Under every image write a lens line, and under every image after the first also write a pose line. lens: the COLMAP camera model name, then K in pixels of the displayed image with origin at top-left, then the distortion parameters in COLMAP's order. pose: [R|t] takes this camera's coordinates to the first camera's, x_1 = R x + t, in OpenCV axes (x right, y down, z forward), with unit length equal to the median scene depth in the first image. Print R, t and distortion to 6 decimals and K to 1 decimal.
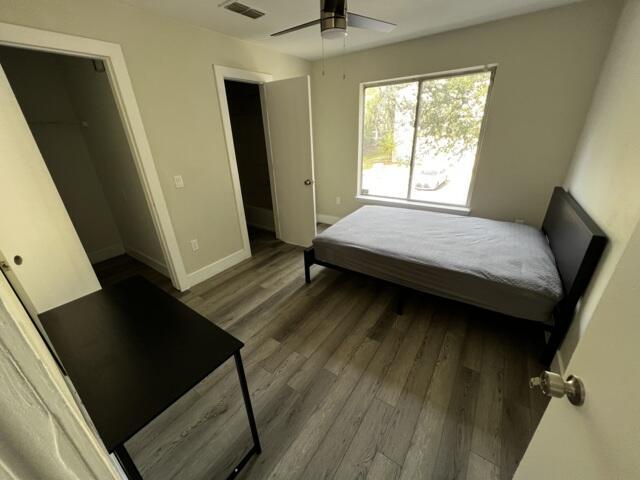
lens RADIAL K [[256.9, 0, 319.9], [0, 256.9, 240.2], [0, 0, 1]] dist [0.003651, 0.000470]
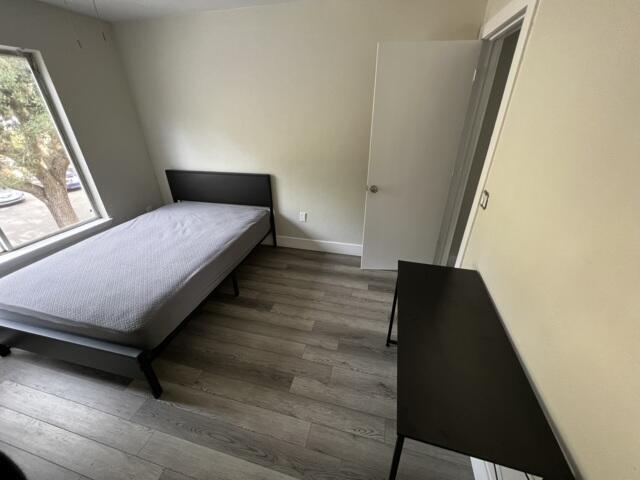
lens RADIAL K [[256.9, 0, 320.4], [0, 256.9, 238.1], [0, 0, 1]] dist [0.003651, 0.000470]
pose [[-0.352820, -0.389013, 0.850992, -0.741654], [0.391798, 0.764489, 0.511909, -0.365841], [-0.849713, 0.514028, -0.117313, 0.788927]]
